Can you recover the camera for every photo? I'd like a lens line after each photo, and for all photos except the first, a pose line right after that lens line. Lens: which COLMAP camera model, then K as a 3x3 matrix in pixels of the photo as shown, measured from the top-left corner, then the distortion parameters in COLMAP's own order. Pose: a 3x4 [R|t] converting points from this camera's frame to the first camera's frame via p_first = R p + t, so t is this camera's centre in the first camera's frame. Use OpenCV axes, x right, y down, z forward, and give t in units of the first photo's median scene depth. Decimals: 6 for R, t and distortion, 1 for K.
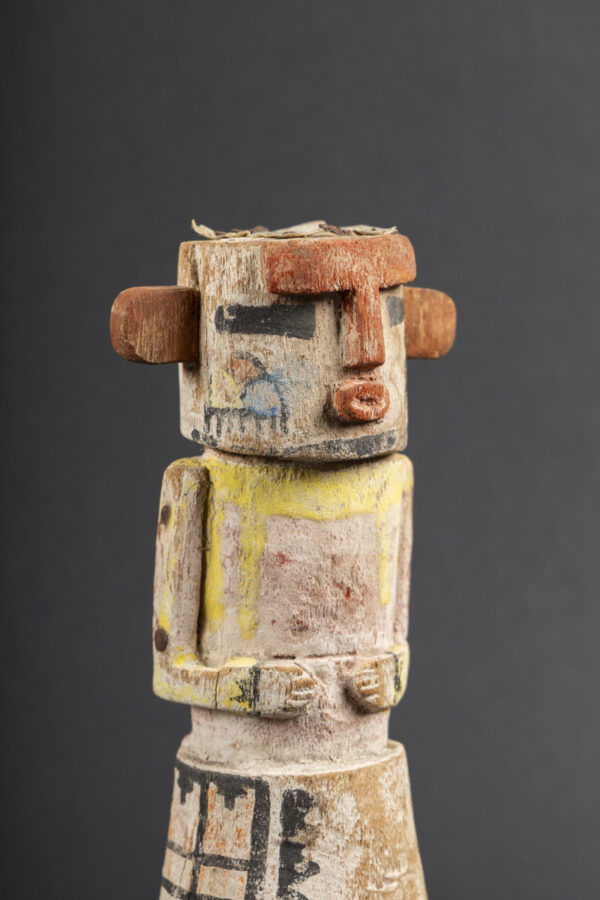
lens RADIAL K [[2736.7, 0, 300.0], [0, 2736.7, 450.0], [0, 0, 1]] dist [0.119757, -0.102468]
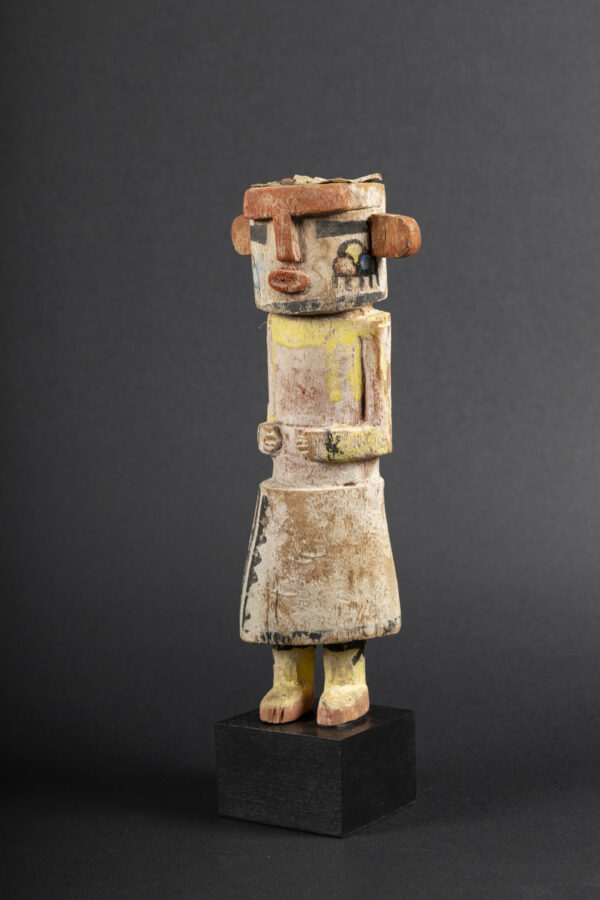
lens RADIAL K [[1904.1, 0, 300.0], [0, 1904.1, 450.0], [0, 0, 1]] dist [0.054862, 0.090013]
pose [[0.374767, 0.127897, -0.918255, 1.146289], [-0.042349, 0.991767, 0.120852, -0.057757], [0.926151, -0.006404, 0.377098, 0.546159]]
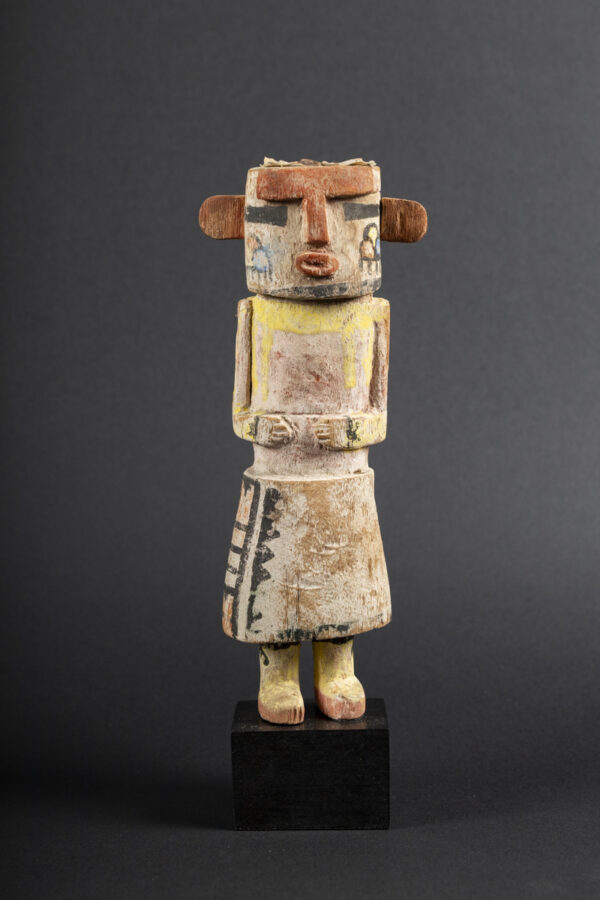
lens RADIAL K [[1904.1, 0, 300.0], [0, 1904.1, 450.0], [0, 0, 1]] dist [0.054862, 0.090013]
pose [[0.820738, 0.085432, -0.564881, 0.685994], [-0.052152, 0.995831, 0.074834, 0.008804], [0.568919, -0.031959, 0.821772, 0.022800]]
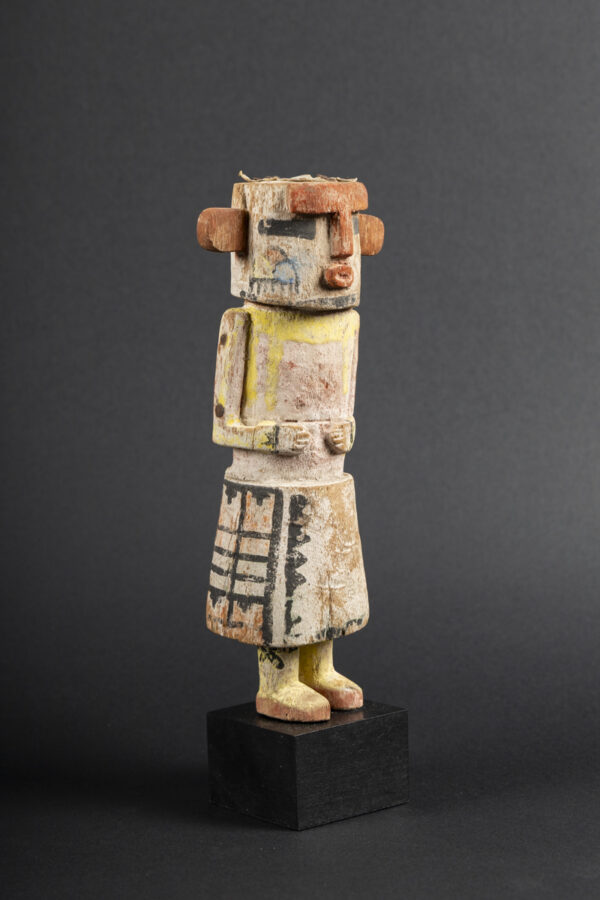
lens RADIAL K [[1904.1, 0, 300.0], [0, 1904.1, 450.0], [0, 0, 1]] dist [0.054862, 0.090013]
pose [[0.994604, 0.016671, 0.102401, -0.126220], [-0.021248, 0.998816, 0.043772, 0.040681], [-0.101550, -0.045712, 0.993780, -0.223504]]
